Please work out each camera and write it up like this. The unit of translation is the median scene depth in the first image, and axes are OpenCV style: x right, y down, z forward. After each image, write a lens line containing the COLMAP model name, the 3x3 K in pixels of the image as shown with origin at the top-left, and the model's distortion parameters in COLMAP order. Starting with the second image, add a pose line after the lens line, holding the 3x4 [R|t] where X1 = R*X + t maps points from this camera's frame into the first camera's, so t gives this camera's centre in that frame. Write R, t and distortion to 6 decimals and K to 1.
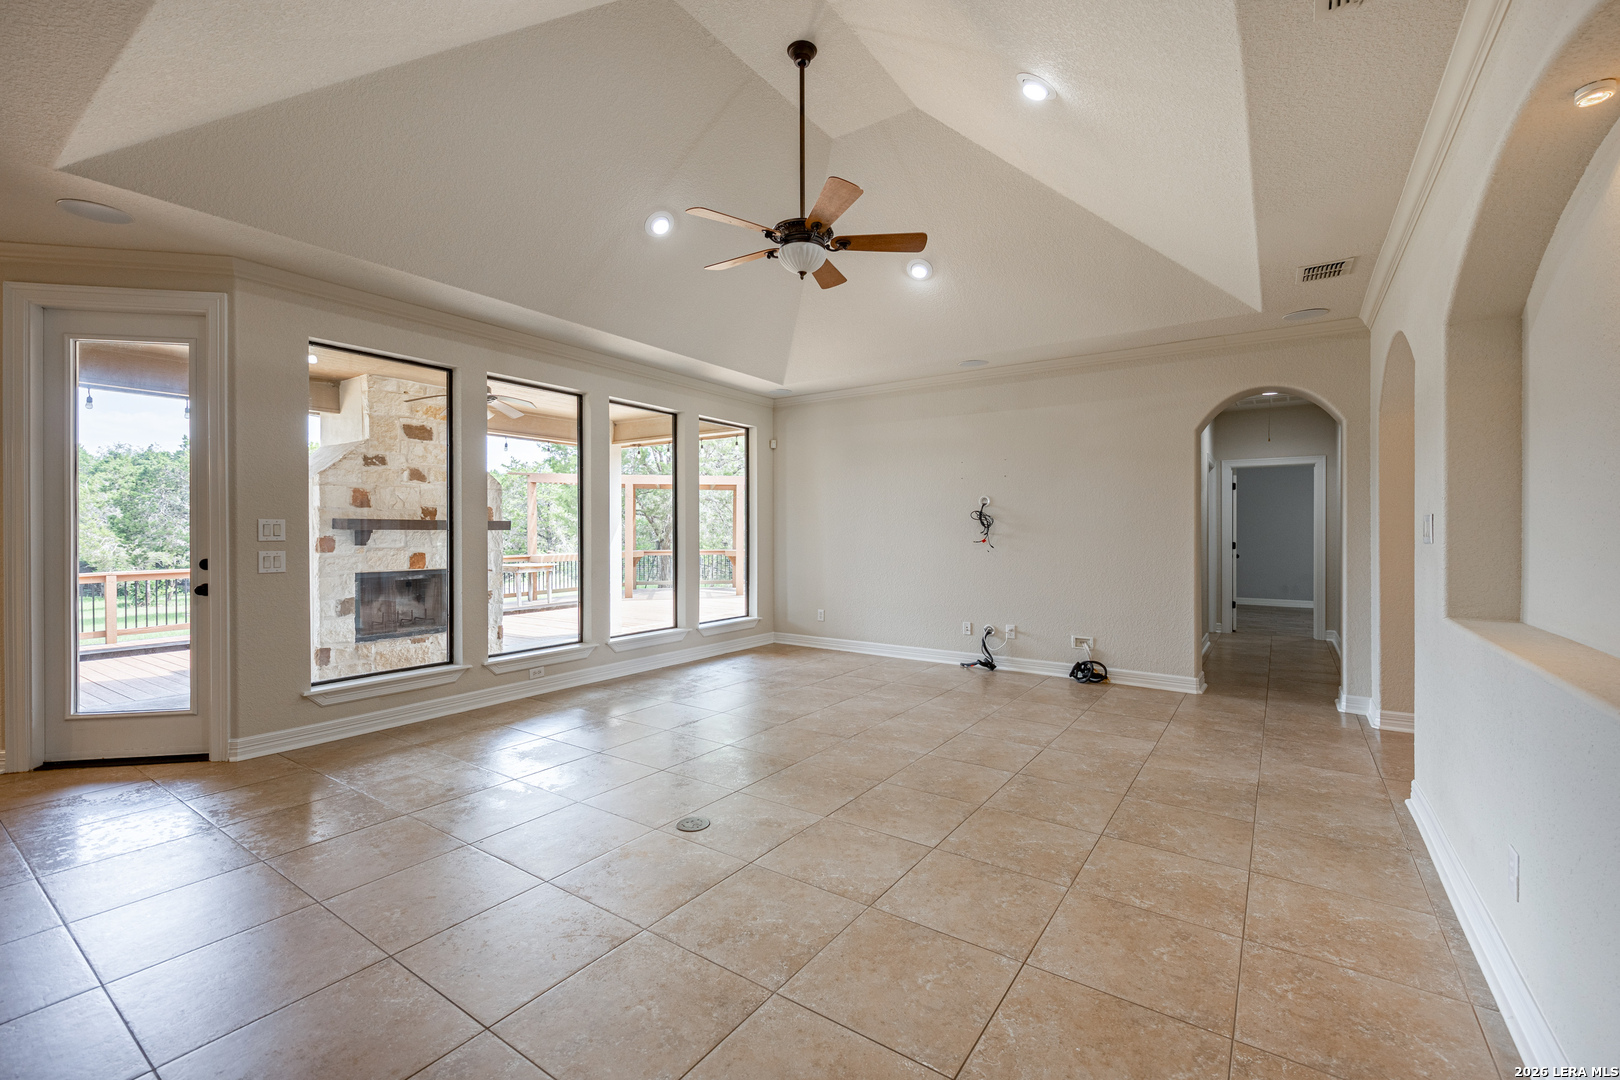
lens RADIAL K [[671.7, 0, 810.4], [0, 671.7, 533.5], [0, 0, 1]] dist [0.012718, -0.000394]
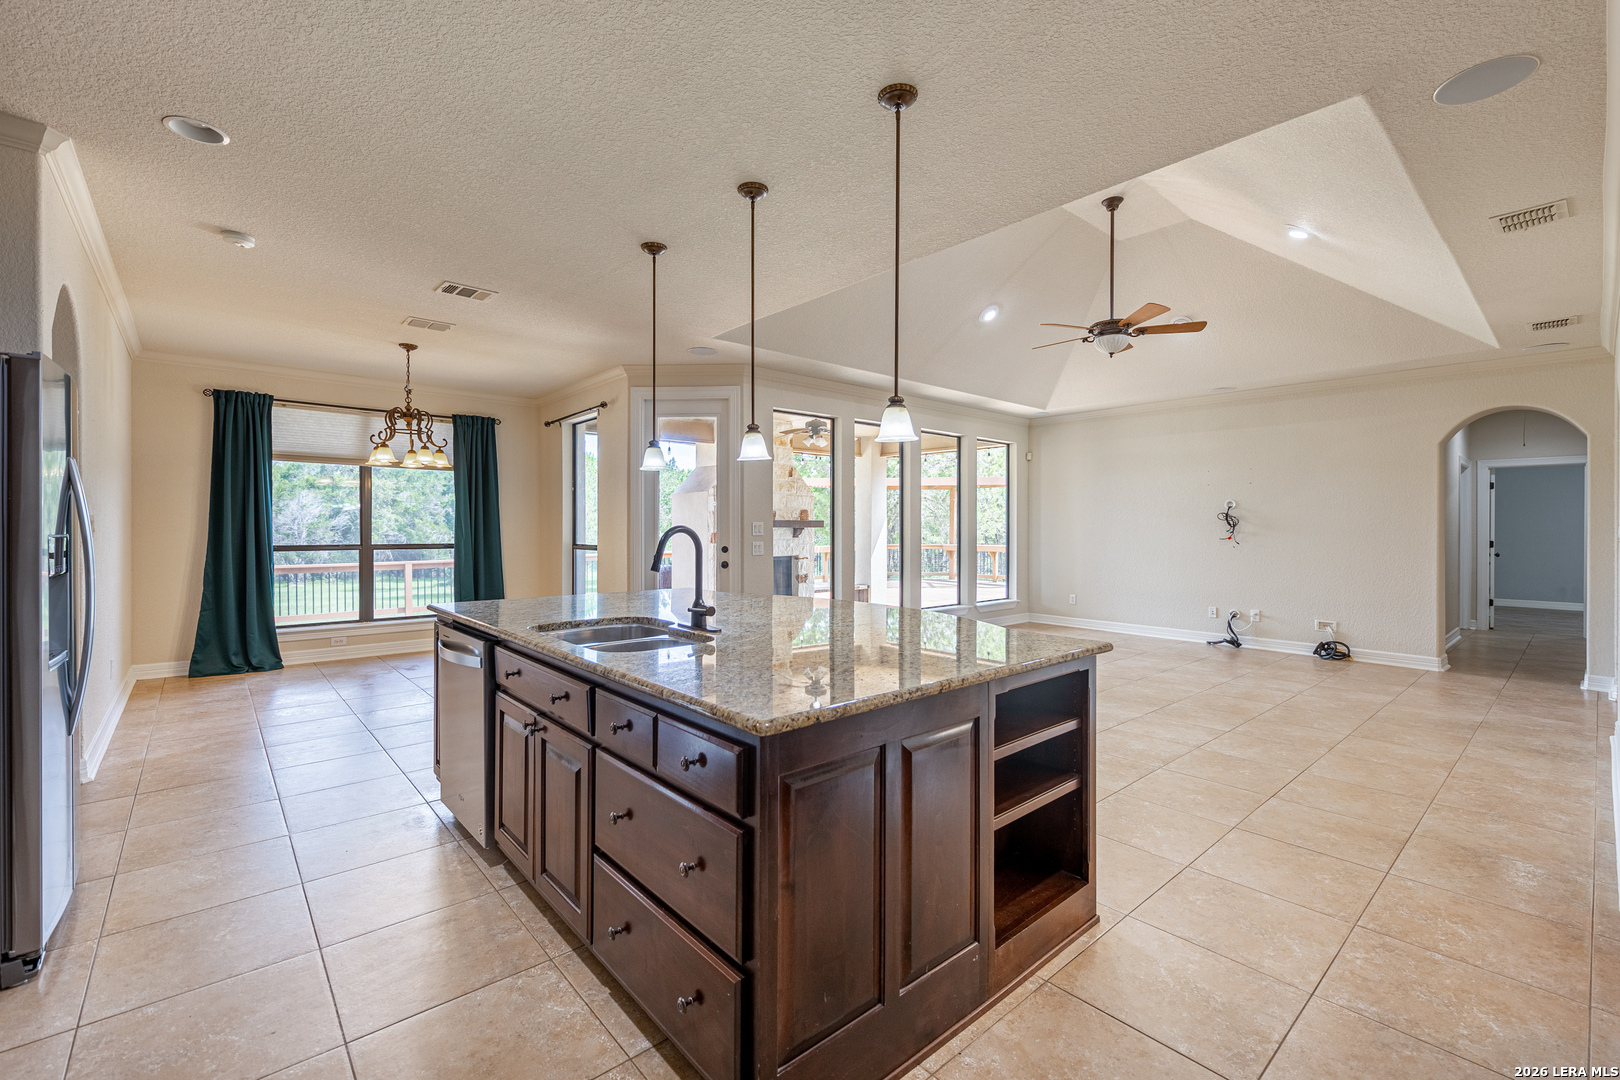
lens RADIAL K [[689.2, 0, 817.0], [0, 689.2, 530.0], [0, 0, 1]] dist [-0.000236, -0.000646]
pose [[0.971989, 0.003452, -0.235002, -0.181390], [-0.003052, 0.999993, 0.002066, -0.004089], [0.235008, -0.001291, 0.971993, -0.386303]]
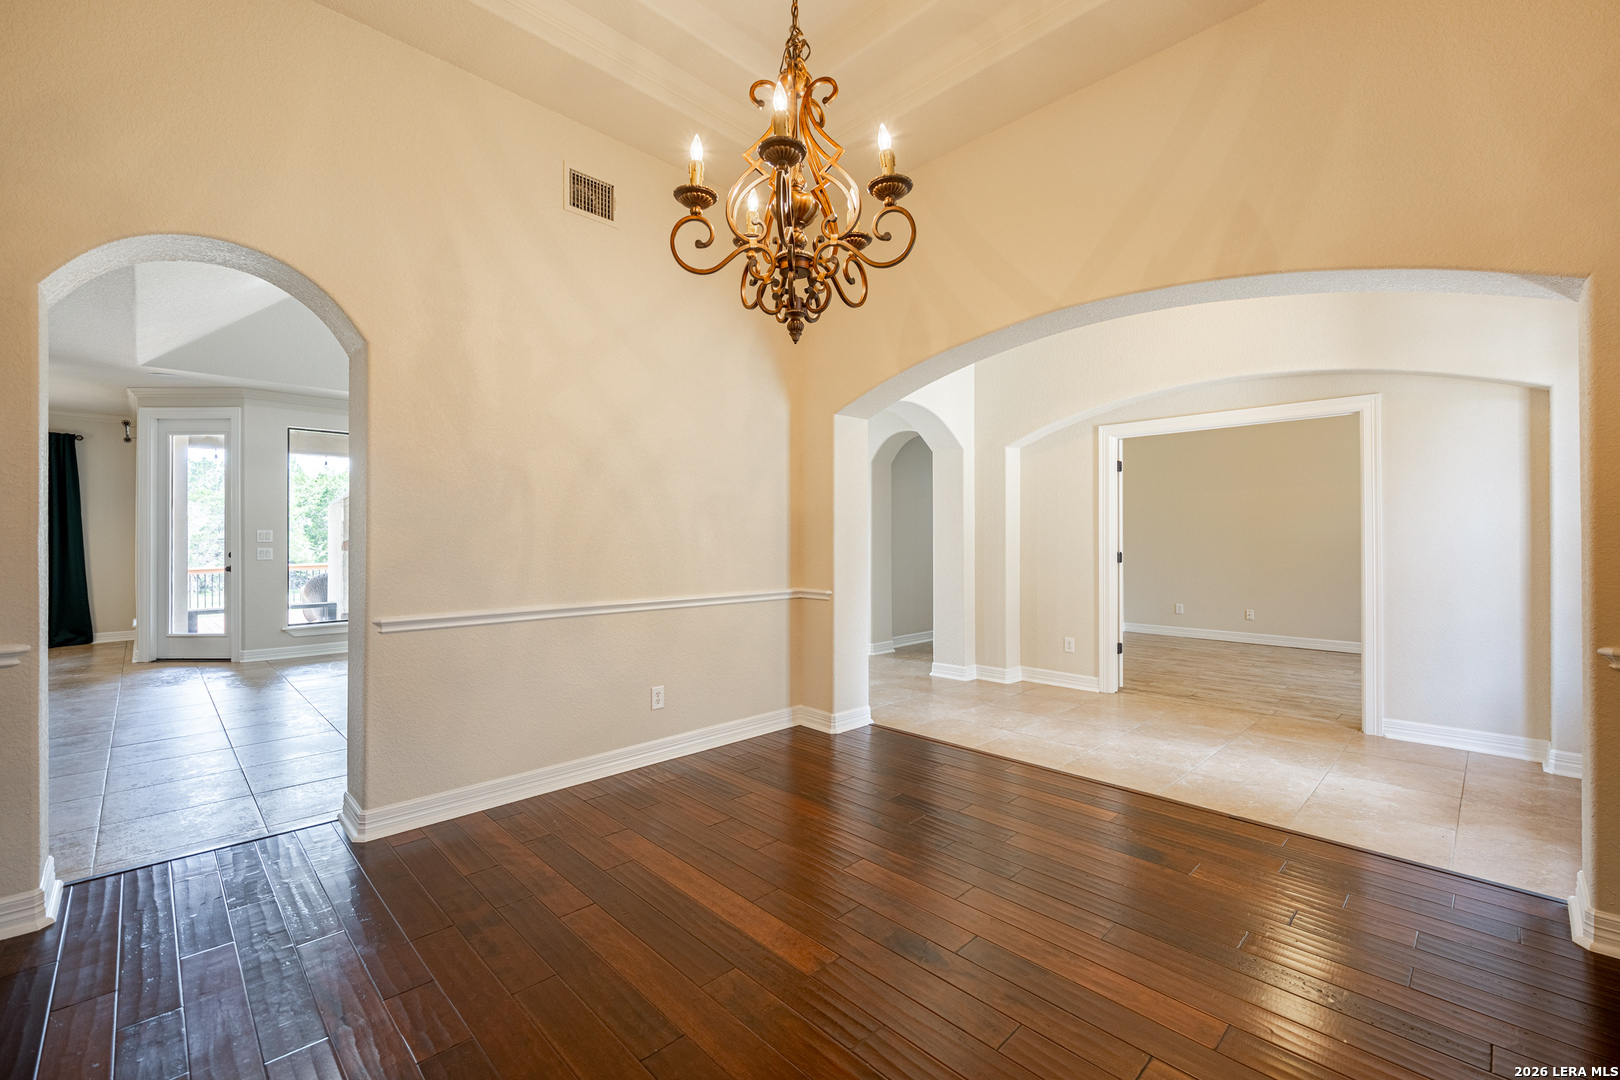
lens RADIAL K [[685.8, 0, 814.1], [0, 685.8, 535.0], [0, 0, 1]] dist [0.000142, -0.000269]
pose [[0.980767, -0.003124, -0.195159, 0.664806], [0.002213, 0.999986, -0.004884, 0.002928], [0.195172, 0.004359, 0.980759, -0.333084]]
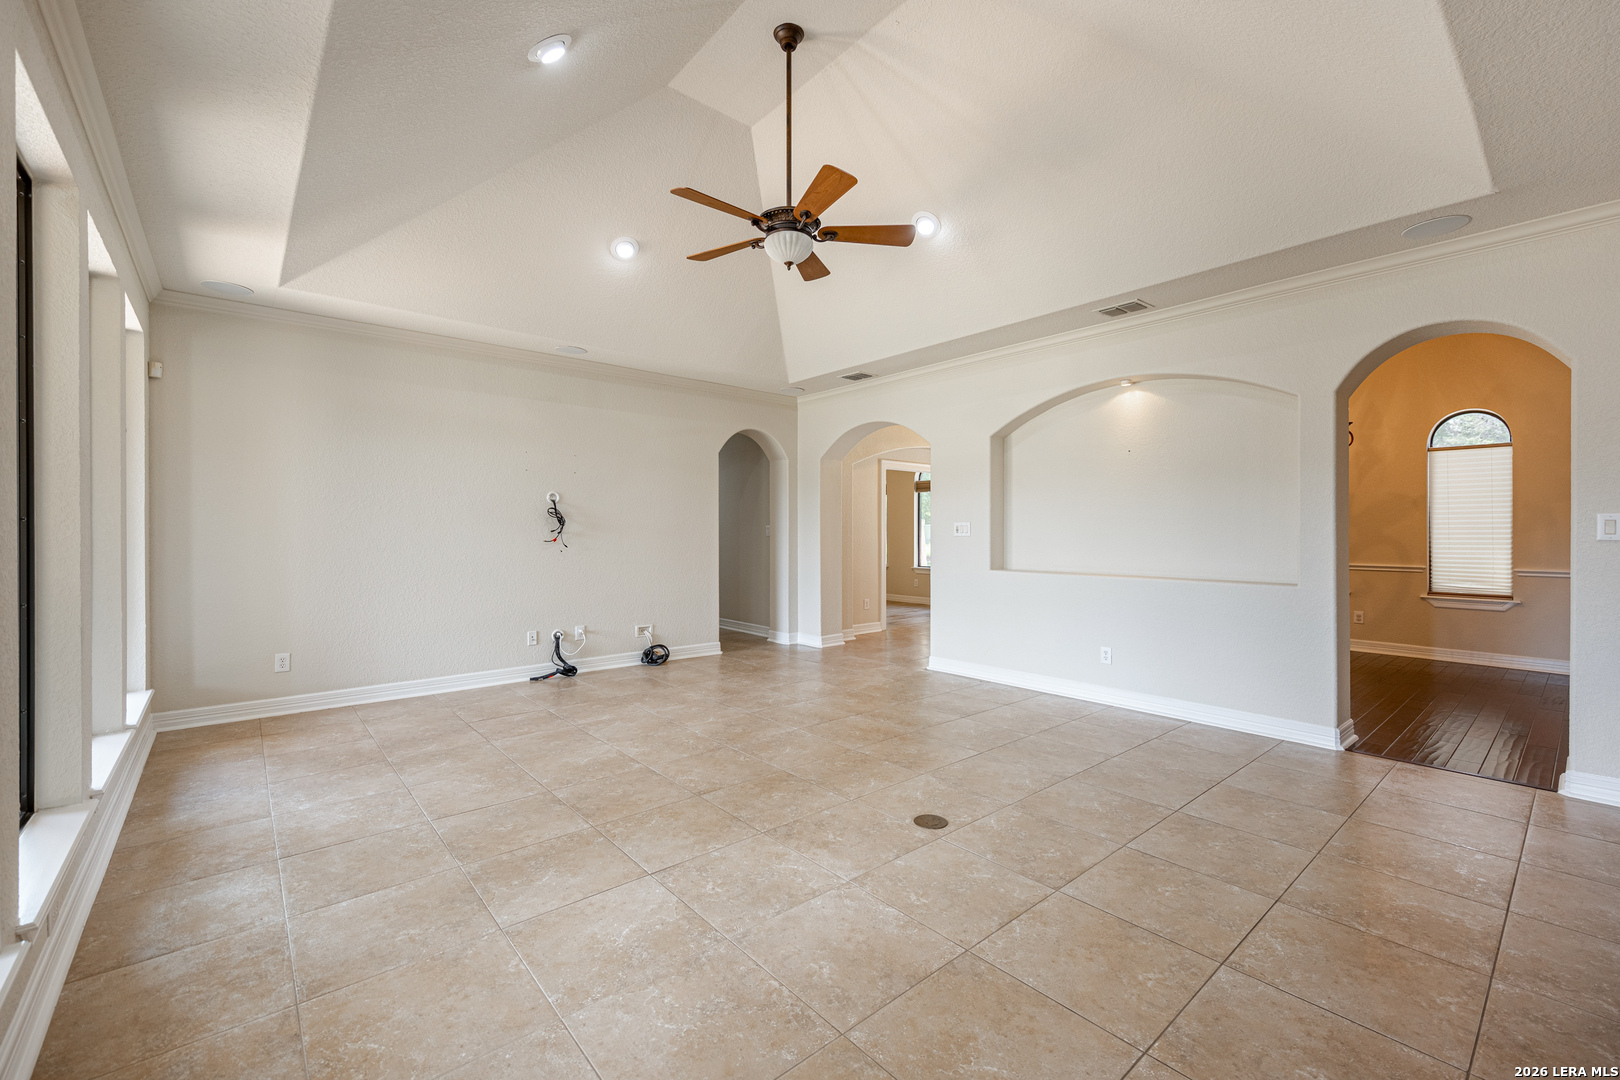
lens RADIAL K [[671.7, 0, 810.4], [0, 671.7, 533.5], [0, 0, 1]] dist [0.012718, -0.000394]
pose [[0.256271, -0.004787, 0.966593, -0.616807], [0.000627, 0.999988, 0.004786, -0.002854], [-0.966605, -0.000620, 0.256271, 0.471578]]
